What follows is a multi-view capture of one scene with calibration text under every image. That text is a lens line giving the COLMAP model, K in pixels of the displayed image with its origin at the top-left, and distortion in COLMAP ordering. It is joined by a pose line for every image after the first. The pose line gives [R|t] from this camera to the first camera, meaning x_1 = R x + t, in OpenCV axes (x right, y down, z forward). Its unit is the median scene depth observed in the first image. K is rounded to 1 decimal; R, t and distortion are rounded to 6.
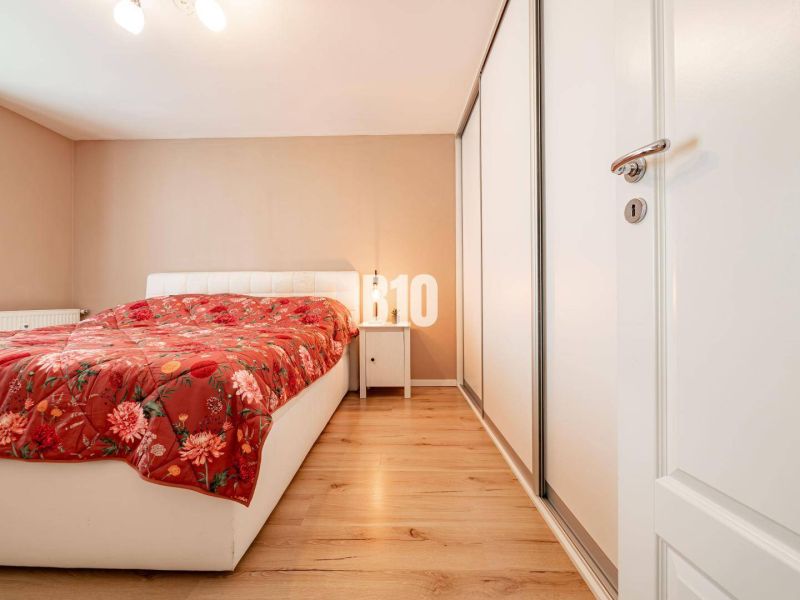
lens RADIAL K [[335.8, 0, 400.0], [0, 335.8, 300.0], [0, 0, 1]] dist [-0.000875, 0.000083]
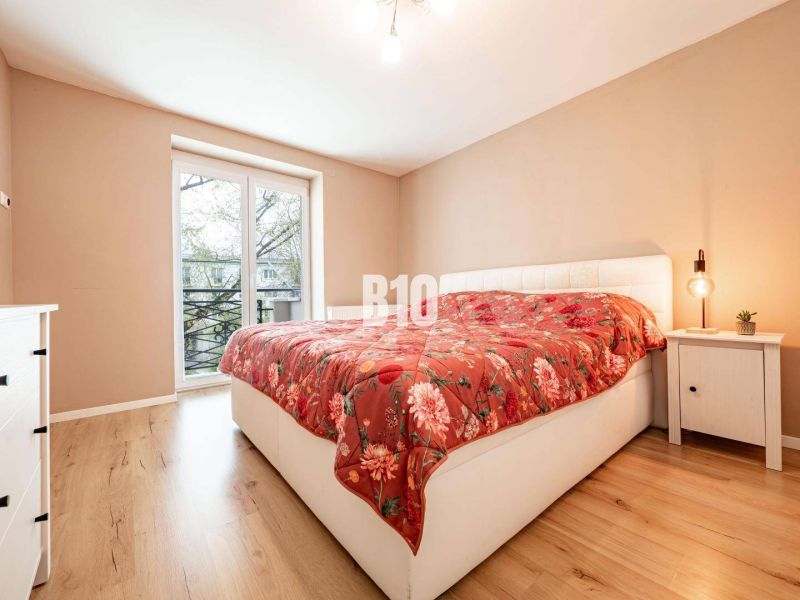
lens RADIAL K [[335.8, 0, 400.0], [0, 335.8, 300.0], [0, 0, 1]] dist [-0.000875, 0.000083]
pose [[0.645191, 0.001834, -0.764019, 0.084457], [0.005622, 0.999959, 0.007148, -0.001126], [0.764001, -0.008907, 0.645154, 0.283380]]
